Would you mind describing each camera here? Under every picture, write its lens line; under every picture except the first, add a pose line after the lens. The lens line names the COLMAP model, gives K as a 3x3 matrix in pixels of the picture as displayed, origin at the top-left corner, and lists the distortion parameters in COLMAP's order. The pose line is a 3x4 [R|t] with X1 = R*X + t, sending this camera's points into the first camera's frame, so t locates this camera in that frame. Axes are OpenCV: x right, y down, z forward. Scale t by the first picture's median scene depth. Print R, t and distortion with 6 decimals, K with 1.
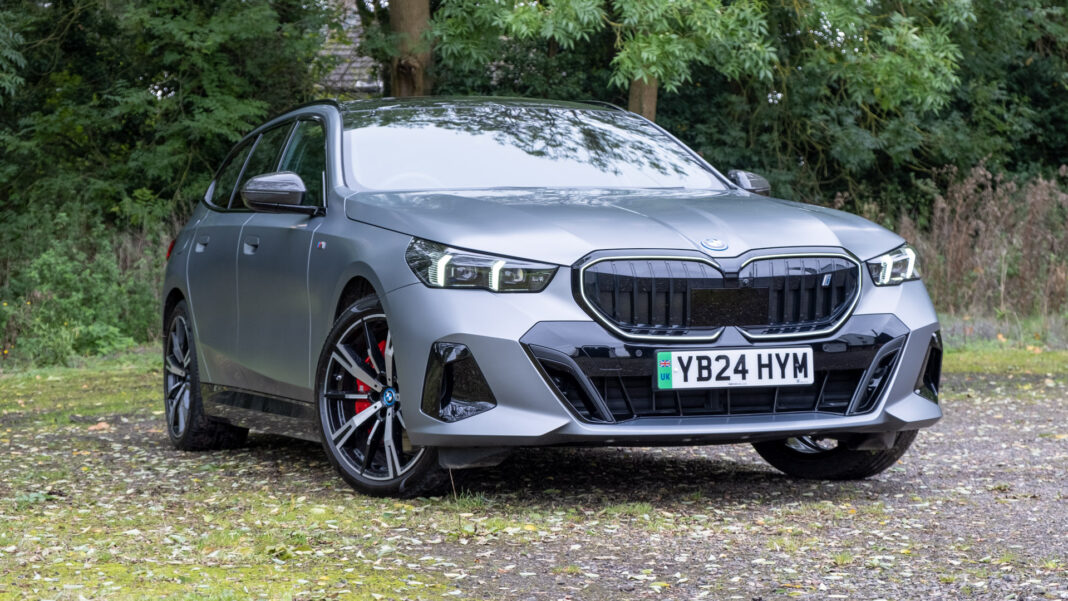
lens RADIAL K [[2223.6, 0, 528.9], [0, 2223.6, 295.4], [0, 0, 1]] dist [0.071001, 0.000000]
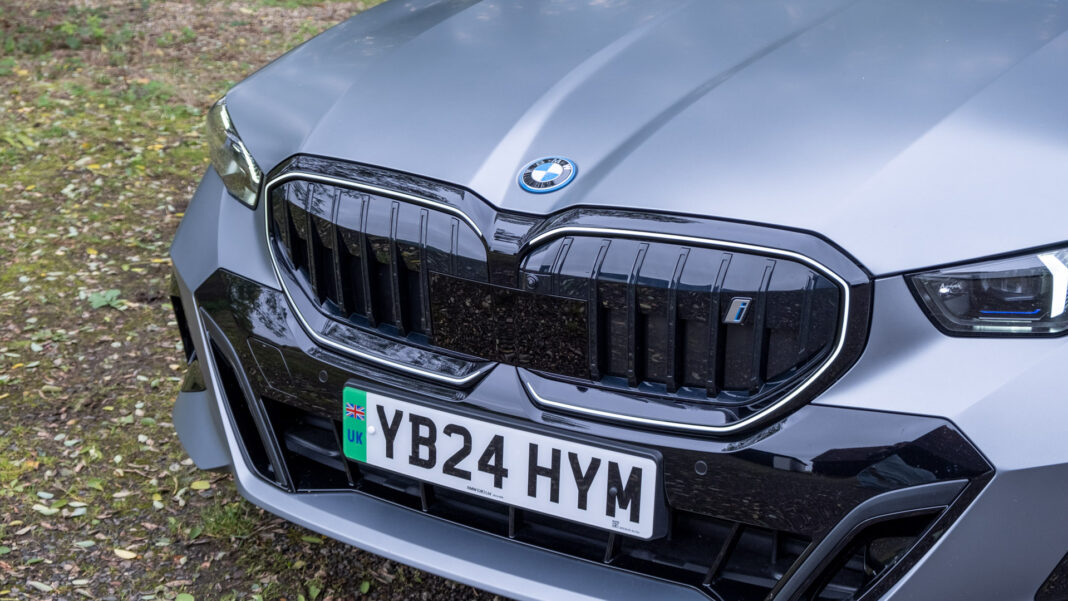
lens RADIAL K [[1571.8, 0, 526.4], [0, 1571.8, 293.6], [0, 0, 1]] dist [0.074696, 0.000000]
pose [[0.637157, 0.249365, -0.729279, 0.315182], [-0.027377, 0.952939, 0.301923, -0.094649], [0.770248, -0.172407, 0.613999, 0.785004]]
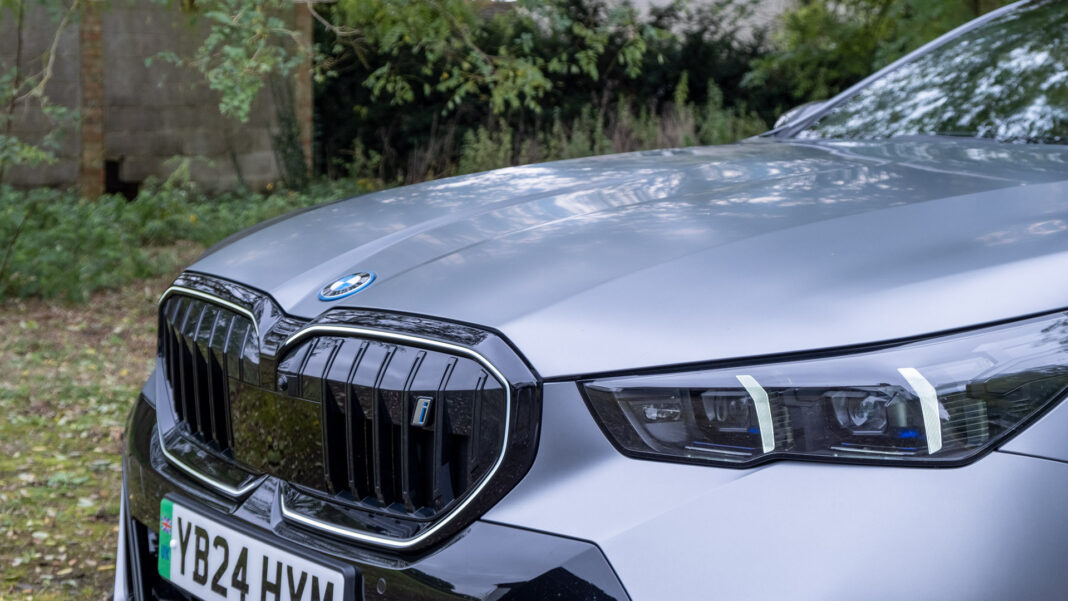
lens RADIAL K [[1809.7, 0, 533.7], [0, 1809.7, 301.1], [0, 0, 1]] dist [0.002768, 0.000000]
pose [[0.293699, 0.114441, -0.949023, 0.422466], [-0.045030, 0.993362, 0.105852, -0.057824], [0.954837, 0.011646, 0.296903, 0.916988]]
